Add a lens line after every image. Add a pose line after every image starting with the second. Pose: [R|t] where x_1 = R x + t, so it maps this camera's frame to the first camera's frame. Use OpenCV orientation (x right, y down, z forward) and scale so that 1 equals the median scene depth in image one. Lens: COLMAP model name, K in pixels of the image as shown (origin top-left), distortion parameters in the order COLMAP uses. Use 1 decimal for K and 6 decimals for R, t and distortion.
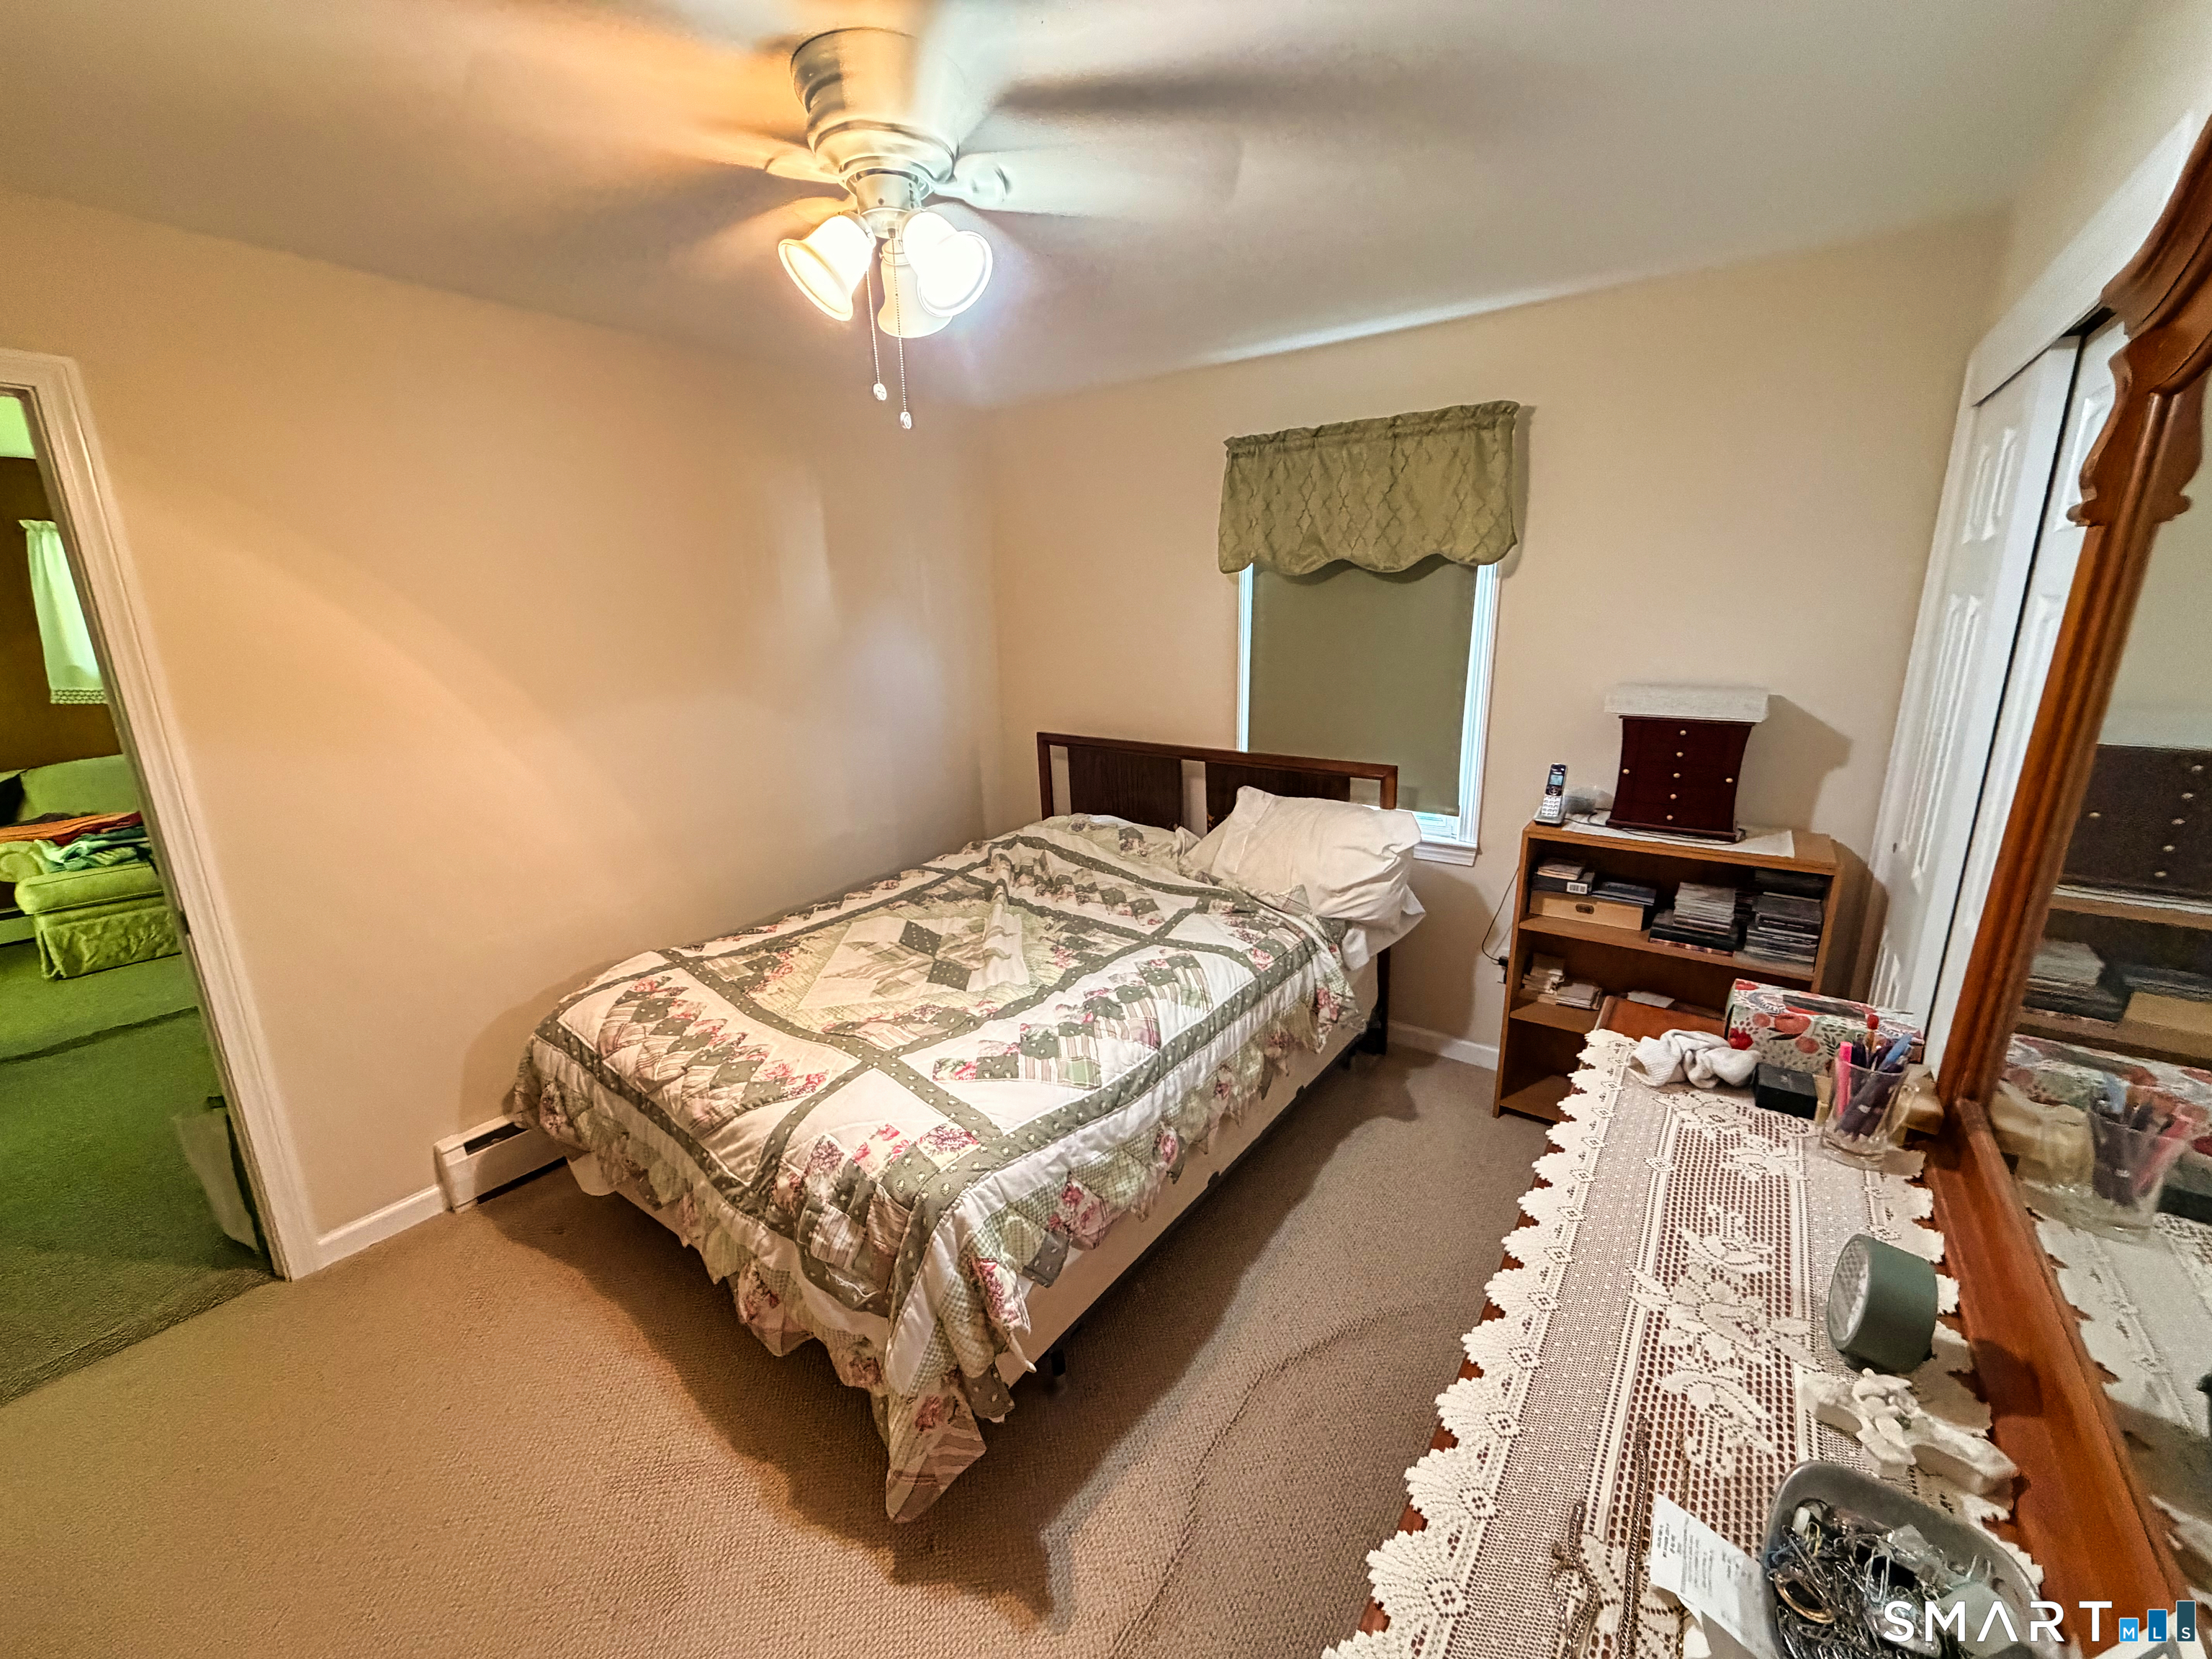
lens RADIAL K [[885.2, 0, 1102.6], [0, 885.2, 833.0], [0, 0, 1]] dist [0.000195, 0.000533]
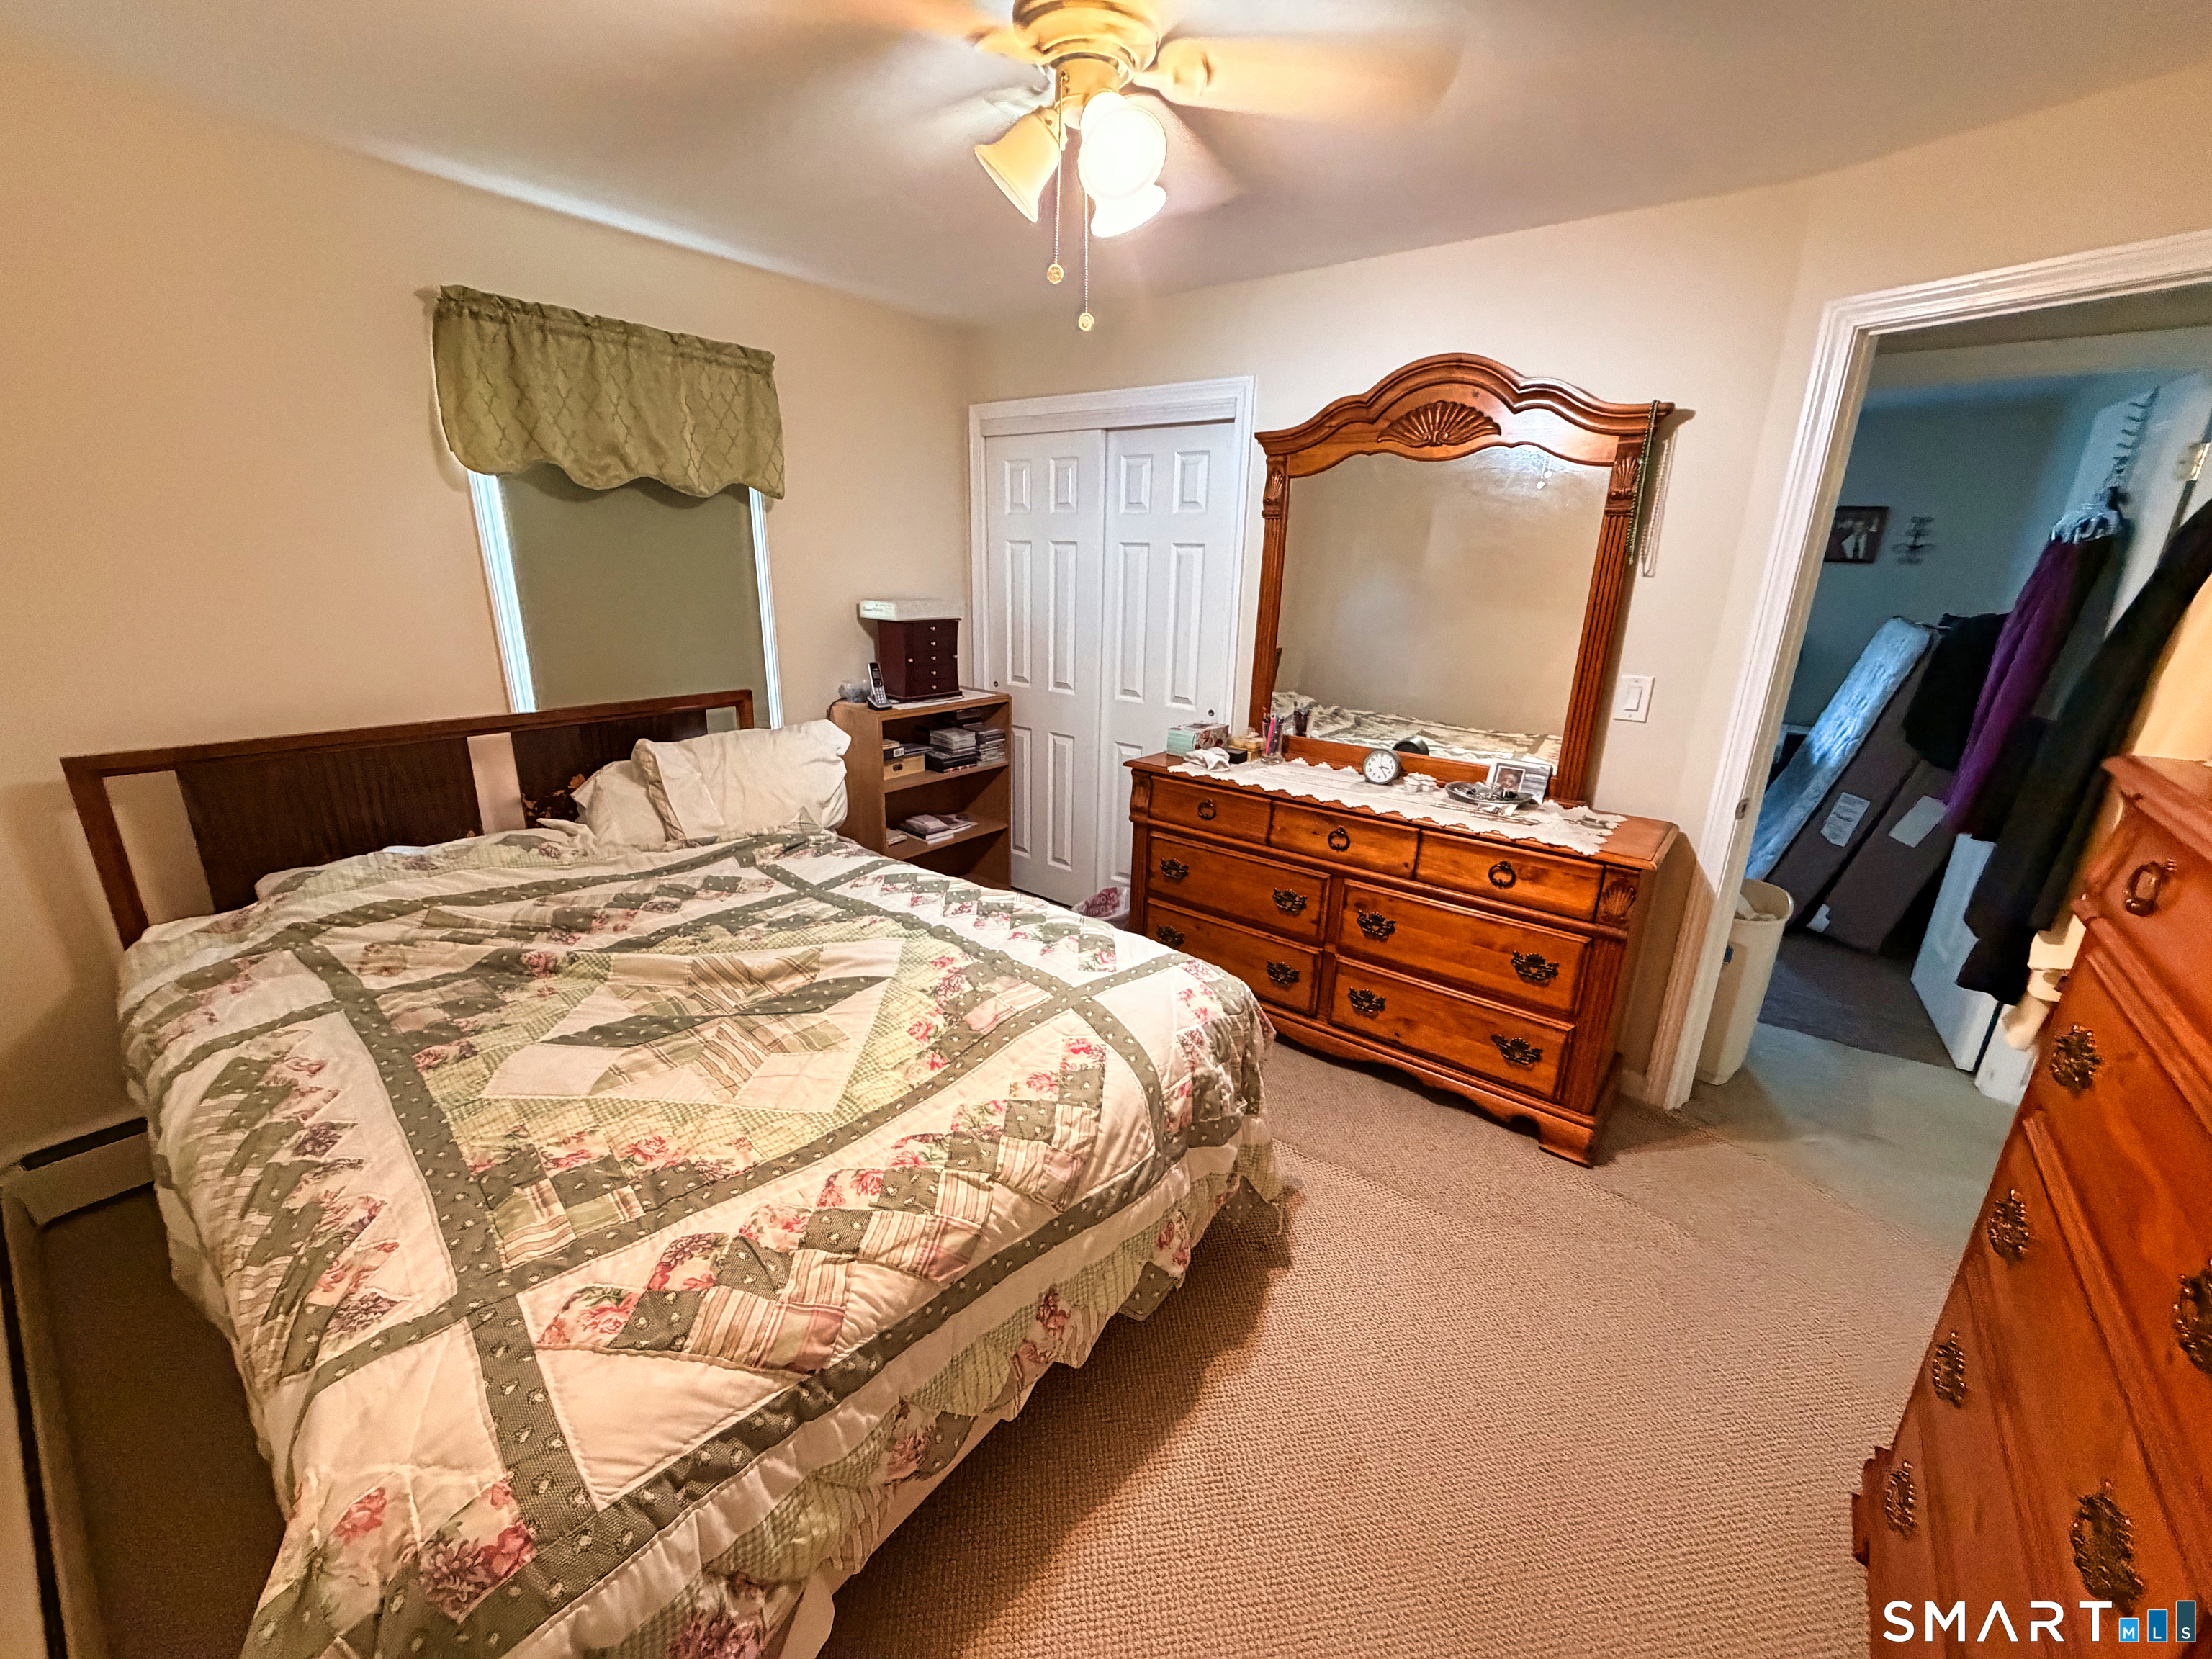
lens RADIAL K [[885.2, 0, 1100.8], [0, 885.2, 831.1], [0, 0, 1]] dist [0.000195, 0.000533]
pose [[0.035620, -0.277252, 0.960137, -0.785902], [0.227709, 0.937726, 0.262332, -0.109218], [-0.973077, 0.209288, 0.096535, 0.592717]]
